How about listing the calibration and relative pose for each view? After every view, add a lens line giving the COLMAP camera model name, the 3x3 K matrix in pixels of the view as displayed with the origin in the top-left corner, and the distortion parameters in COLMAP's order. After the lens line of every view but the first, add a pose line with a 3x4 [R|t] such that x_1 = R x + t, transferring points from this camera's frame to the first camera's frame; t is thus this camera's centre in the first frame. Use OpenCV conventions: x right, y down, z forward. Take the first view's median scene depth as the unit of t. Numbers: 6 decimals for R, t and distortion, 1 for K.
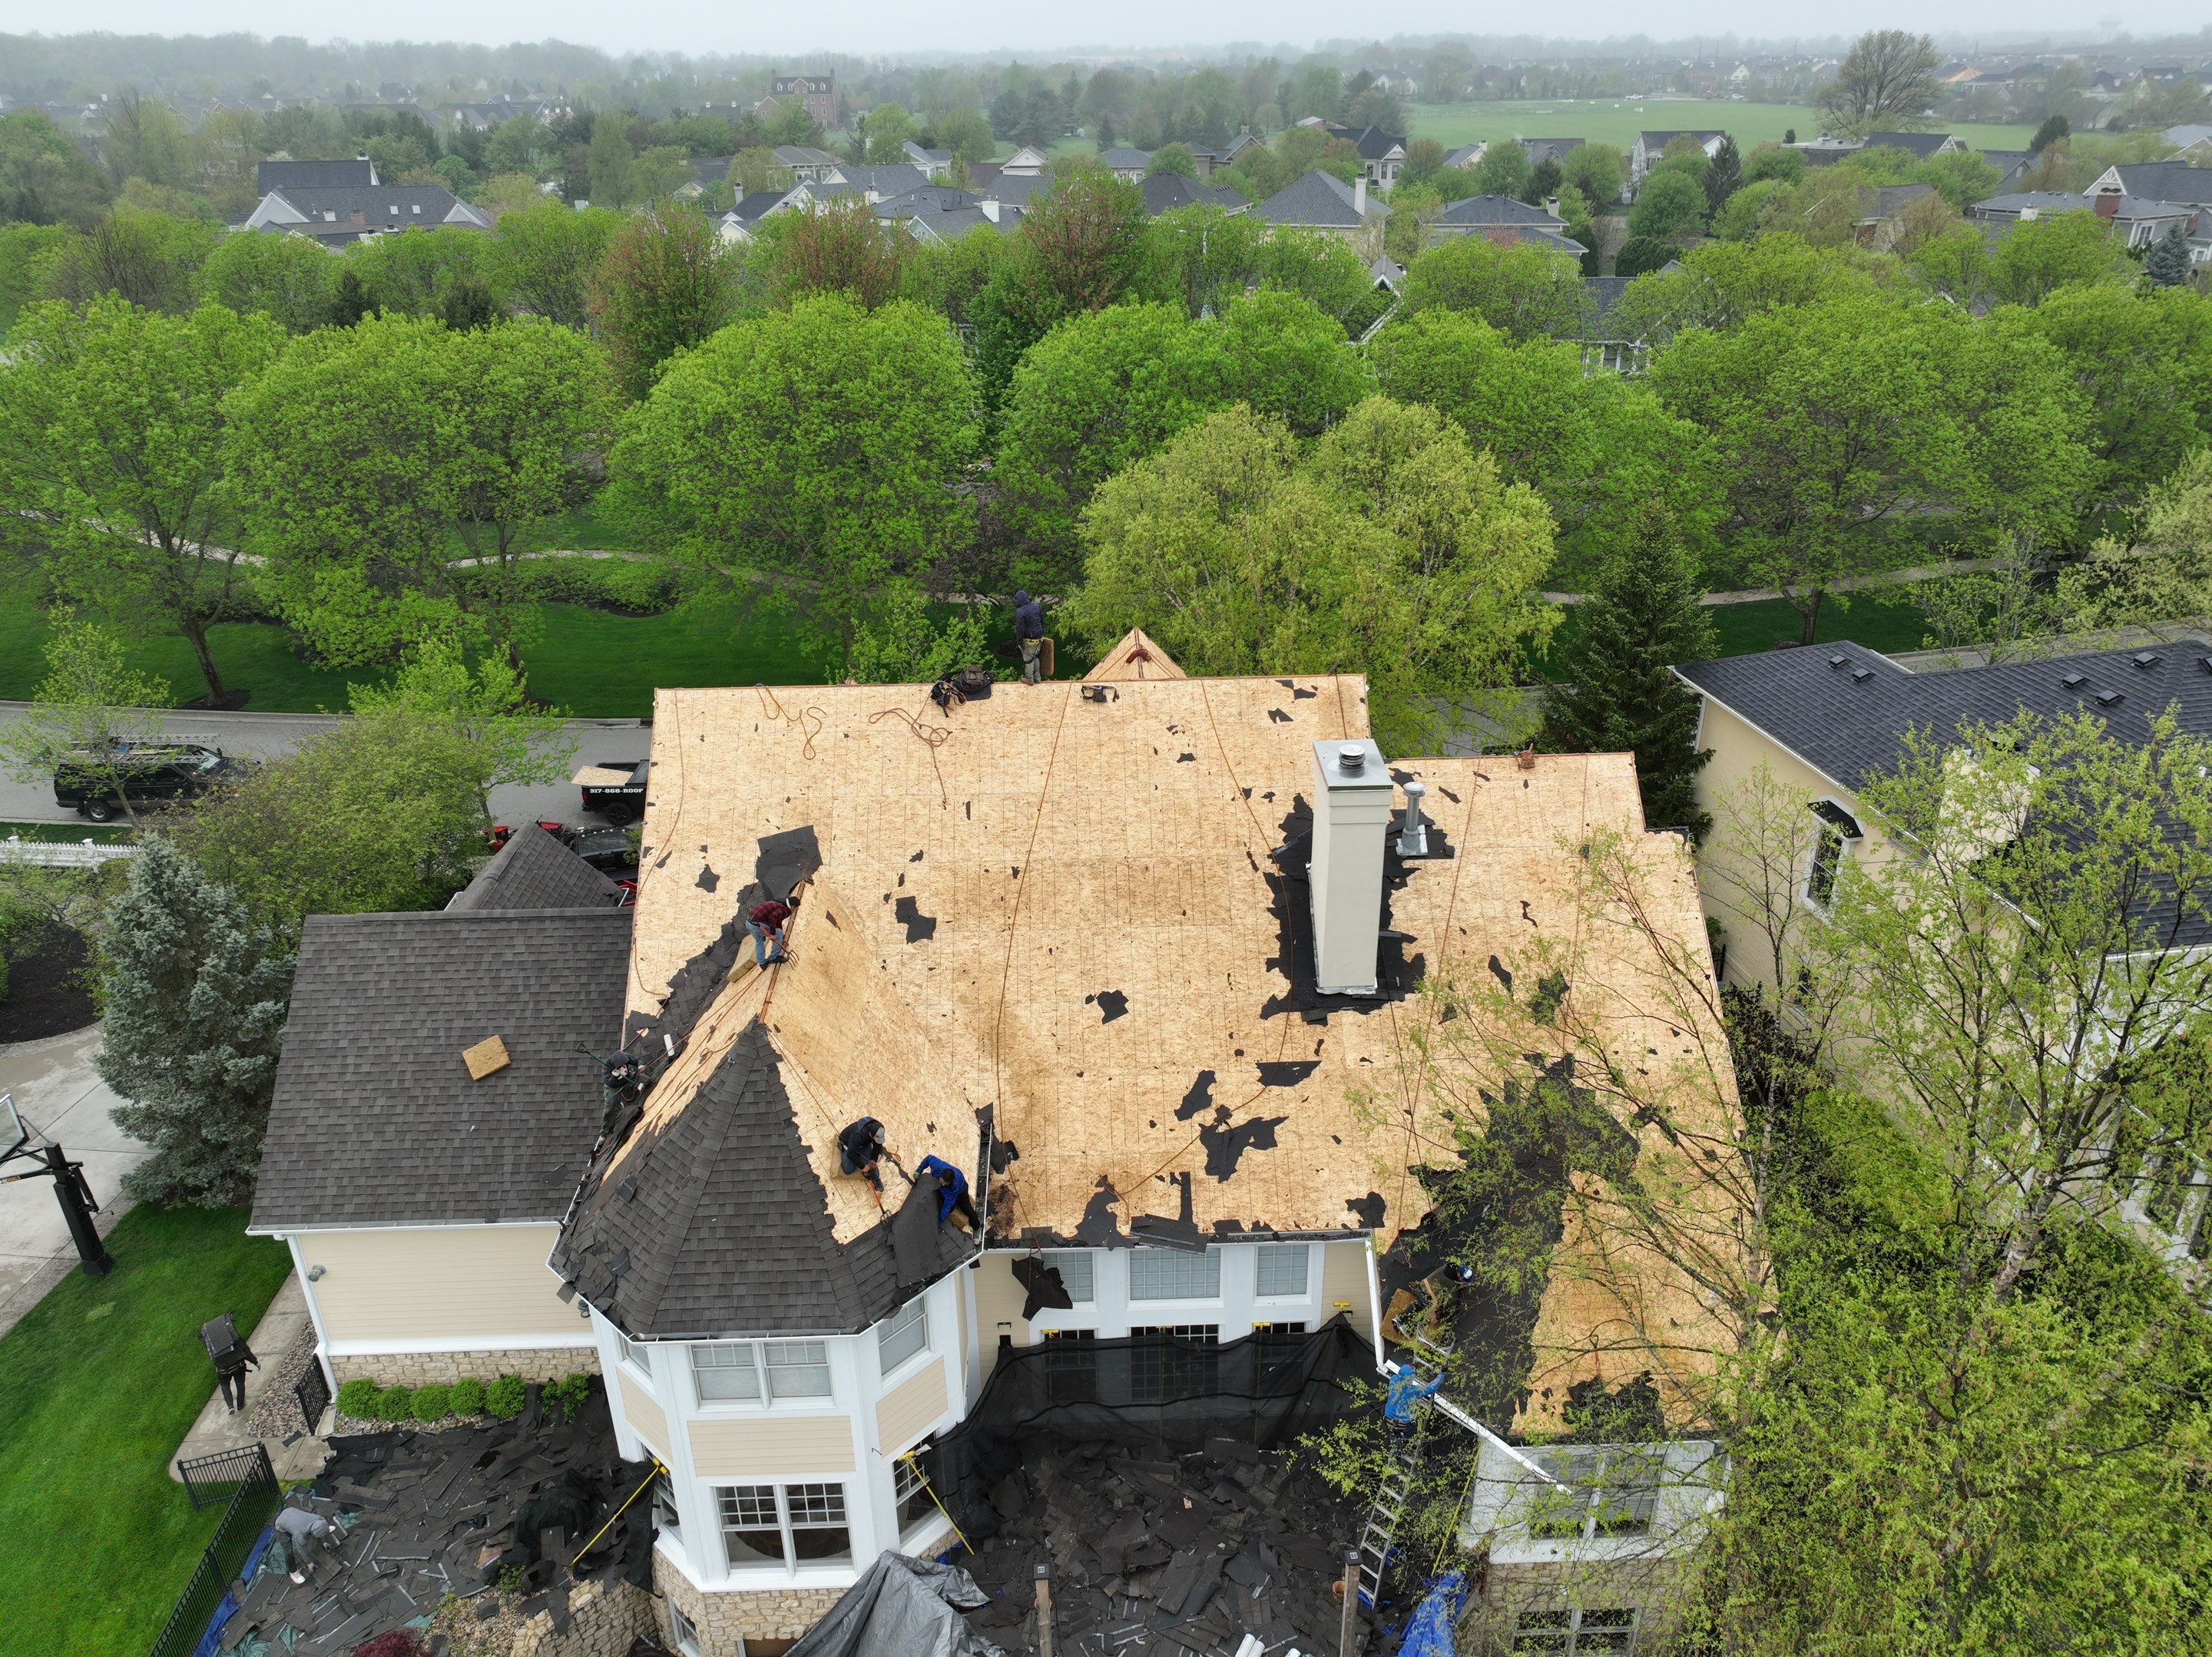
lens RADIAL K [[1612.3, 0, 1109.9], [0, 1612.3, 825.2], [0, 0, 1]] dist [-0.010263, 0.011703]
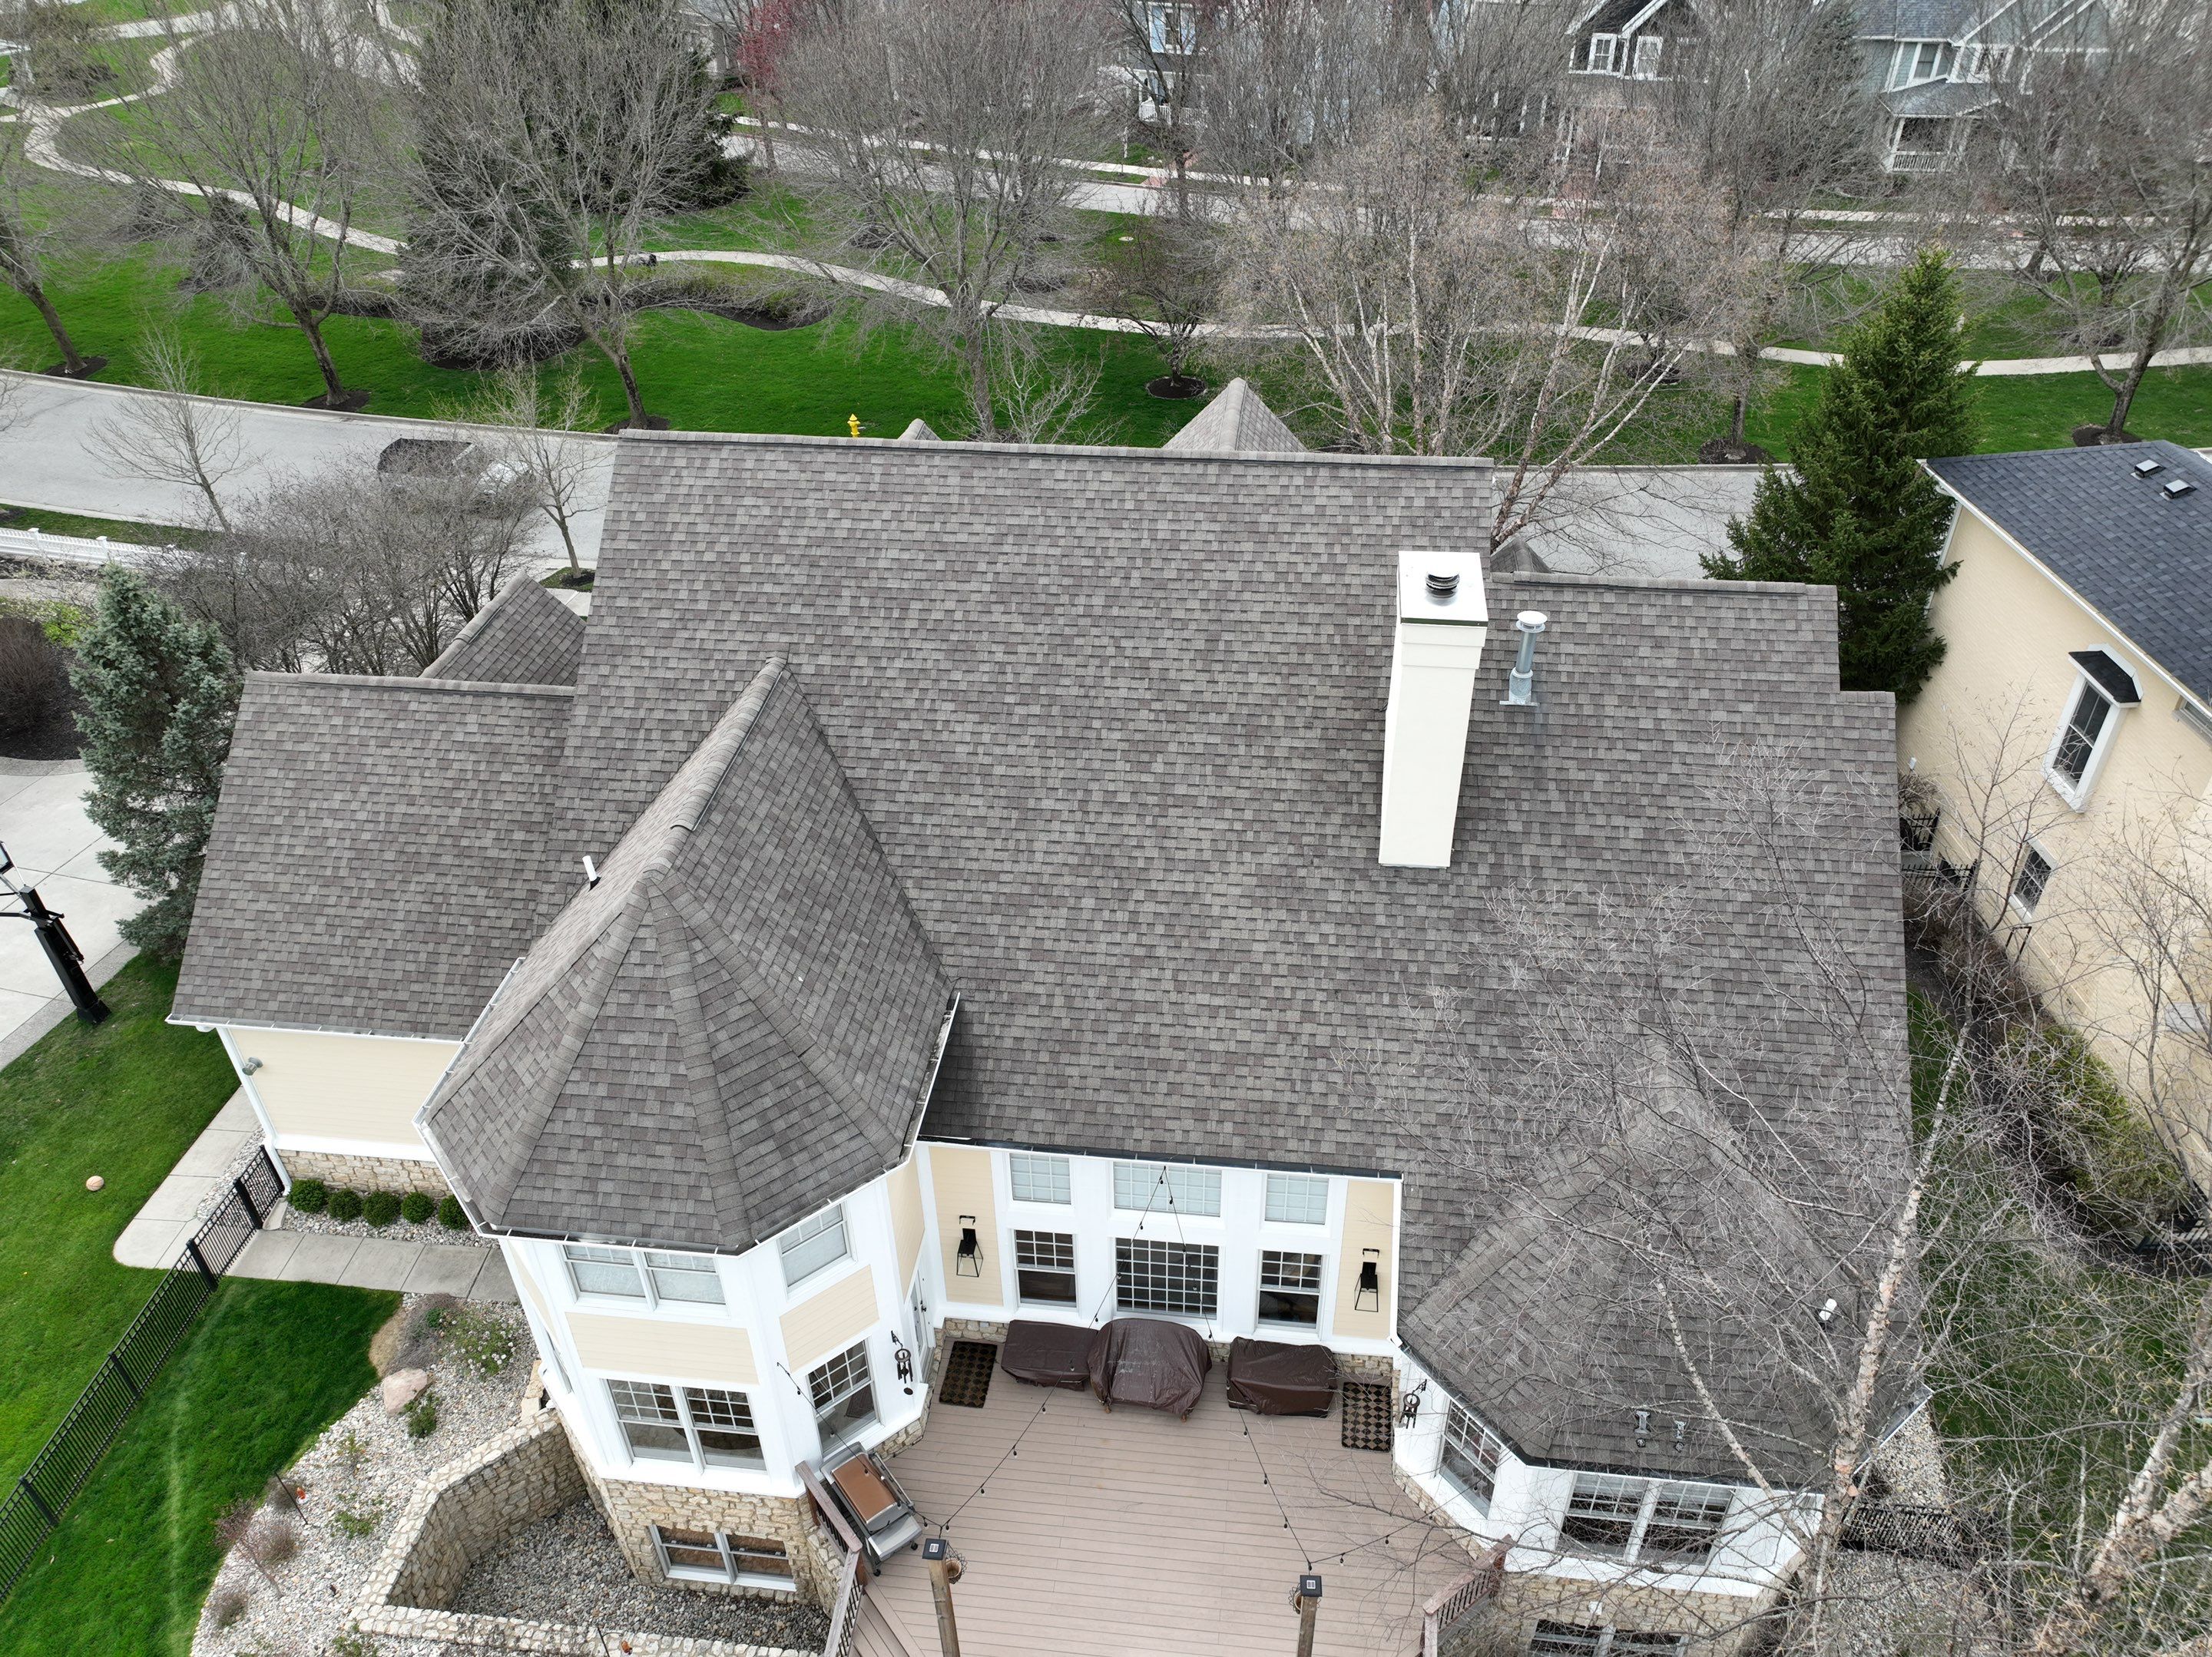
lens RADIAL K [[1612.3, 0, 1104.4], [0, 1612.3, 832.3], [0, 0, 1]] dist [-0.010263, 0.011703]
pose [[0.988580, 0.085308, -0.124226, 0.086275], [-0.063179, 0.983019, 0.172285, -0.039797], [0.136814, -0.162469, 0.977183, 0.185702]]
